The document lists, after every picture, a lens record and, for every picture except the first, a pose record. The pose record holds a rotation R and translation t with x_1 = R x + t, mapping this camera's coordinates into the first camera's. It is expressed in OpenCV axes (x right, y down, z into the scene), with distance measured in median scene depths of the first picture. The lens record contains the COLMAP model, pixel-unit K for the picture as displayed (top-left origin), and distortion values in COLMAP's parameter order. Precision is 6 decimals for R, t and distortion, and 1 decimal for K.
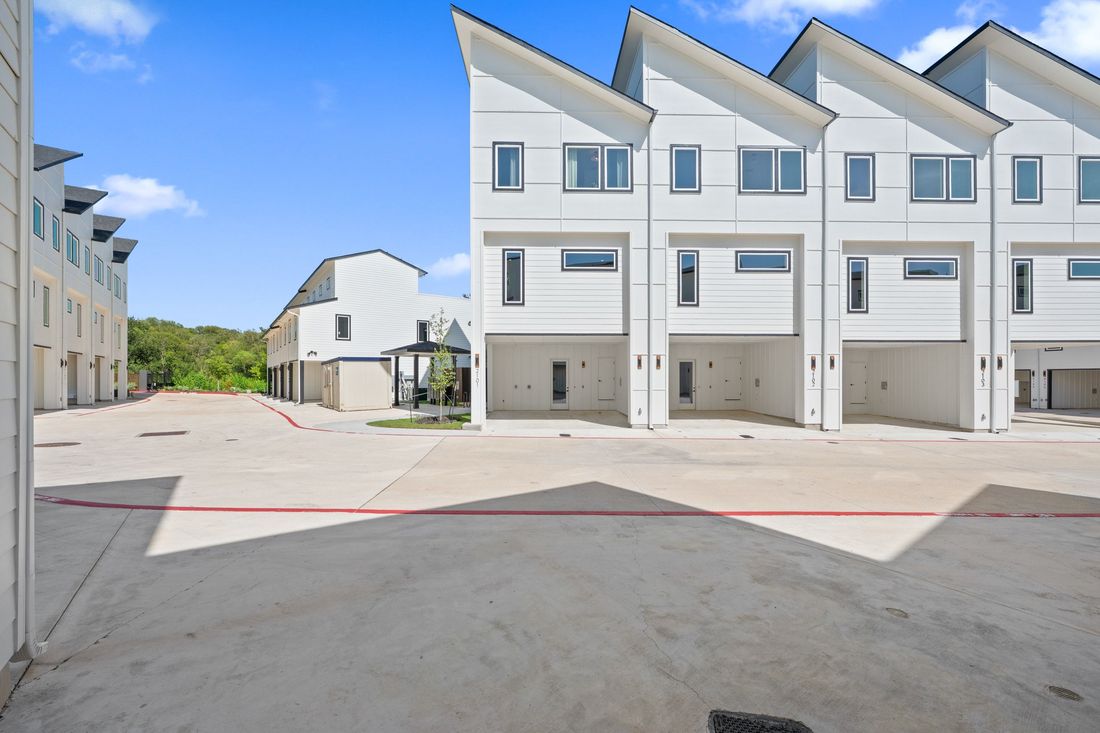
lens RADIAL K [[581.9, 0, 550.0], [0, 581.9, 366.5], [0, 0, 1]] dist [-0.000258, 0.000368]
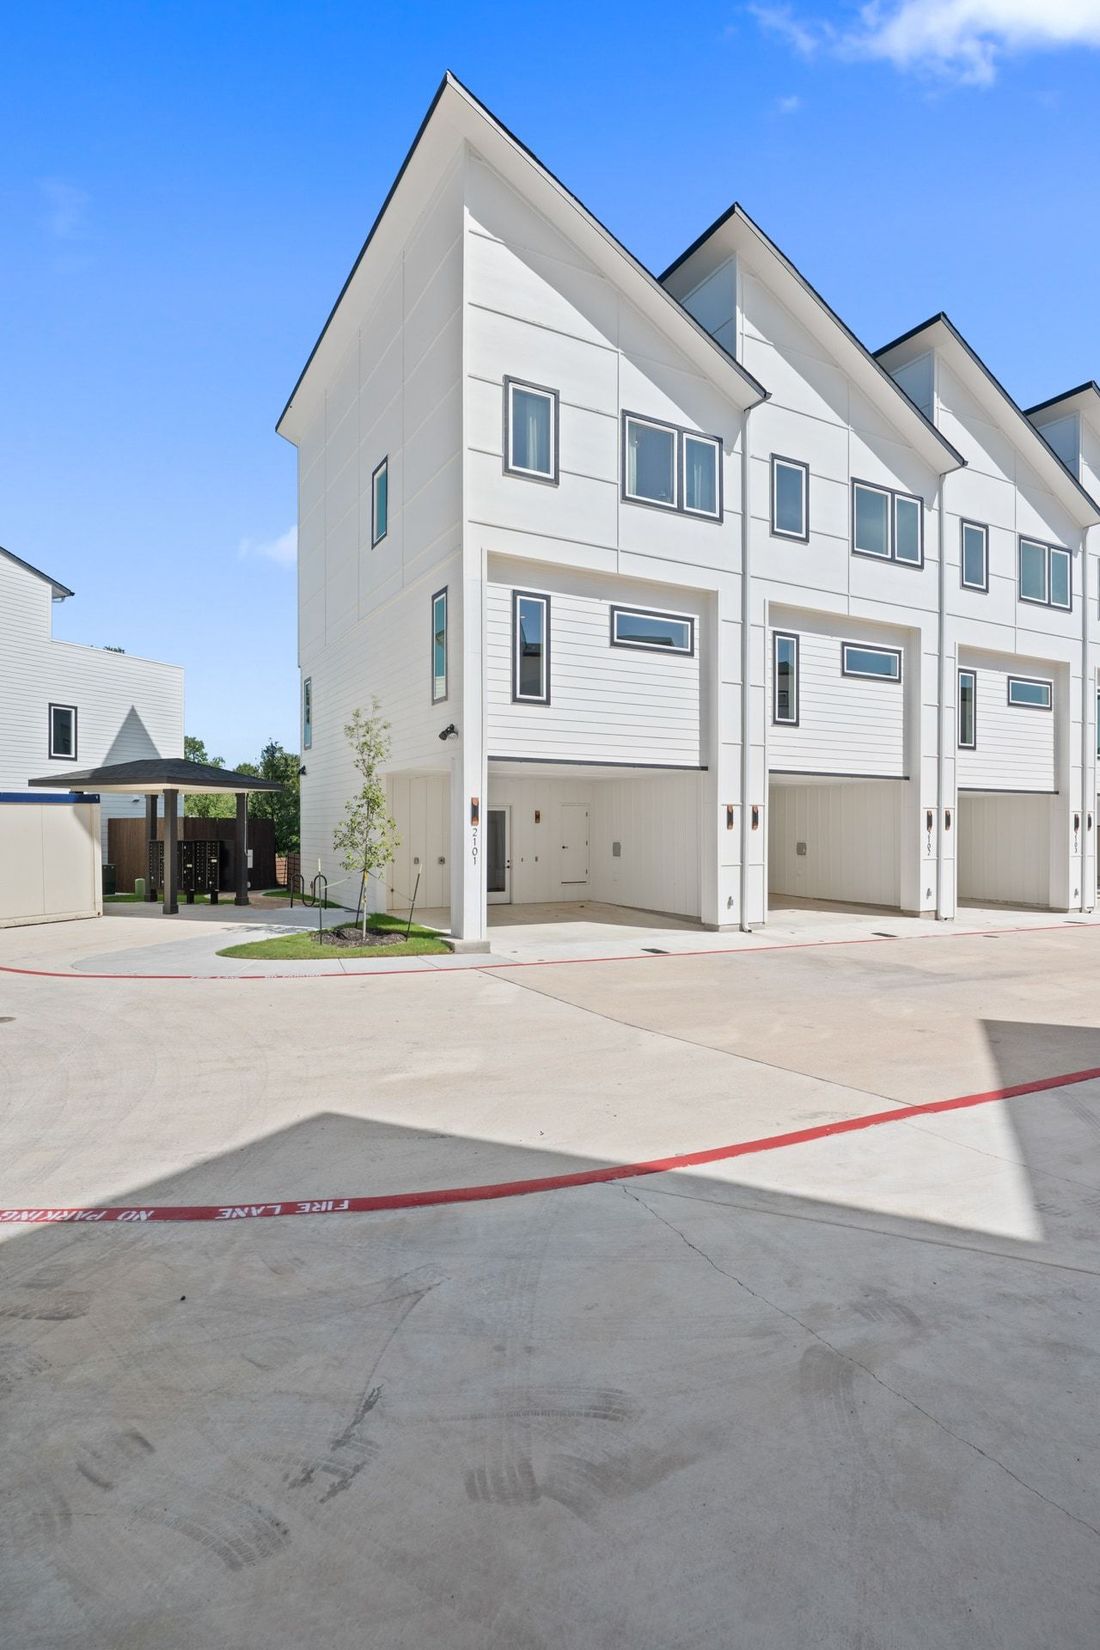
lens RADIAL K [[1690.5, 0, 550.0], [0, 1690.5, 825.0], [0, 0, 1]] dist [-0.004641, -0.009917]
pose [[0.693973, 0.003060, 0.719994, -1.136496], [-0.006333, 0.999978, 0.001855, -0.001540], [-0.719973, -0.005847, 0.693977, -0.041618]]
